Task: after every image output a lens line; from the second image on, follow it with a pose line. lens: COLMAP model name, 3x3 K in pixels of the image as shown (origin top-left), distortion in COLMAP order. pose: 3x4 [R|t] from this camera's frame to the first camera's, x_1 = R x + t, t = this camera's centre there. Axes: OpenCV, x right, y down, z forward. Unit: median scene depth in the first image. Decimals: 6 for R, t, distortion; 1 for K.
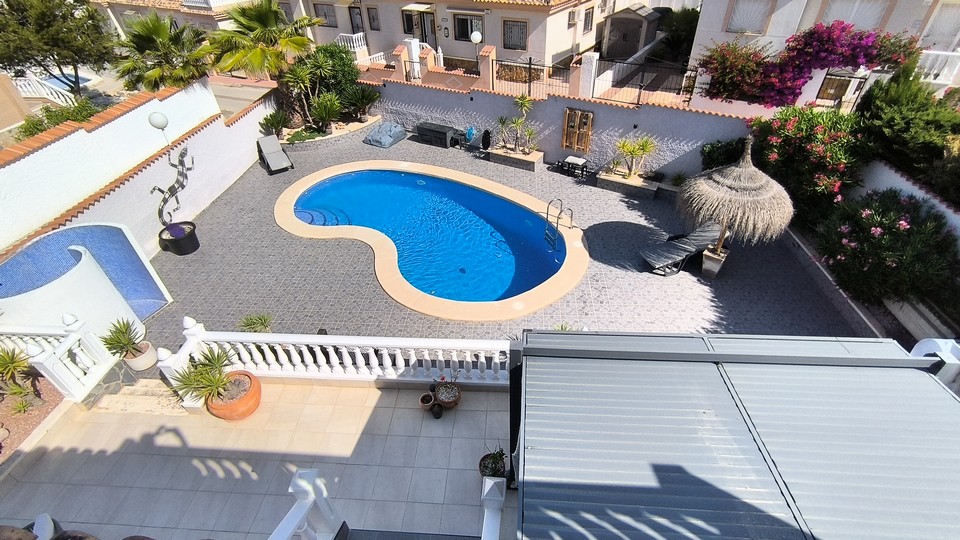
lens RADIAL K [[452.6, 0, 483.0], [0, 452.6, 270.3], [0, 0, 1]] dist [-0.033428, 0.019726]
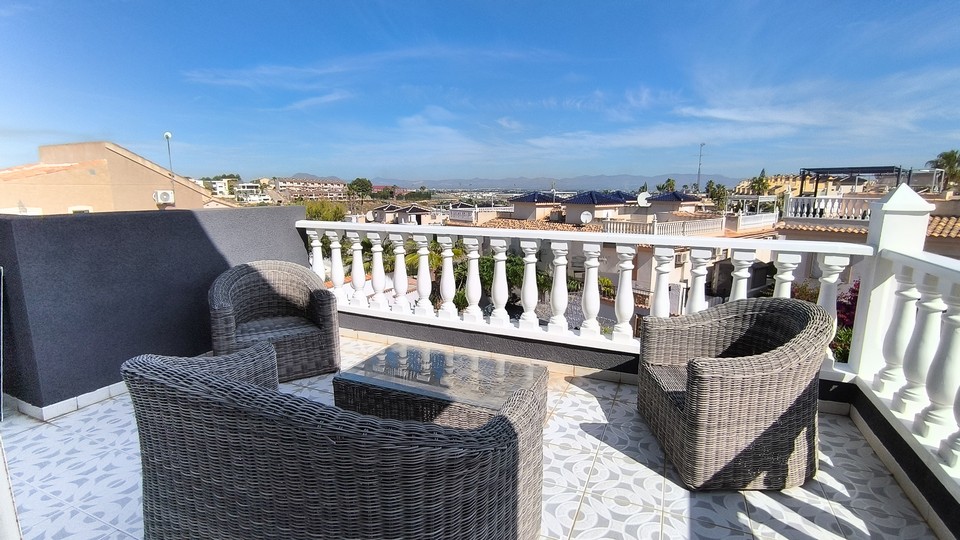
lens RADIAL K [[449.9, 0, 482.5], [0, 449.9, 265.8], [0, 0, 1]] dist [-0.052927, 0.034785]
pose [[0.937785, 0.088608, -0.335720, 0.149403], [-0.237926, 0.868195, -0.435464, 0.129980], [0.252885, 0.488248, 0.835262, -0.163331]]
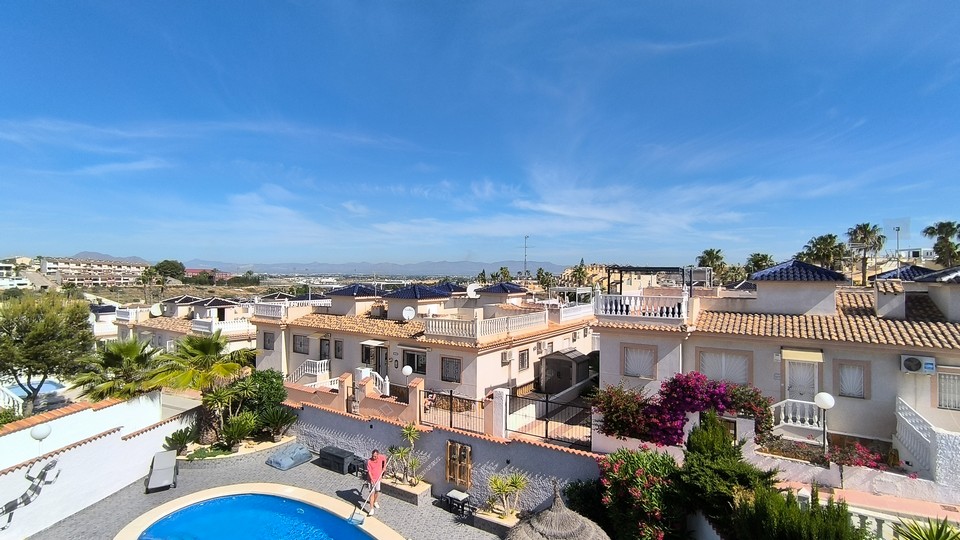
lens RADIAL K [[461.1, 0, 480.0], [0, 461.1, 270.0], [0, 0, 1]] dist [-0.031758, 0.020975]
pose [[0.998938, 0.039452, -0.023796, 0.215397], [-0.045623, 0.775074, -0.630221, -0.001383], [-0.006419, 0.630637, 0.776051, -0.051518]]
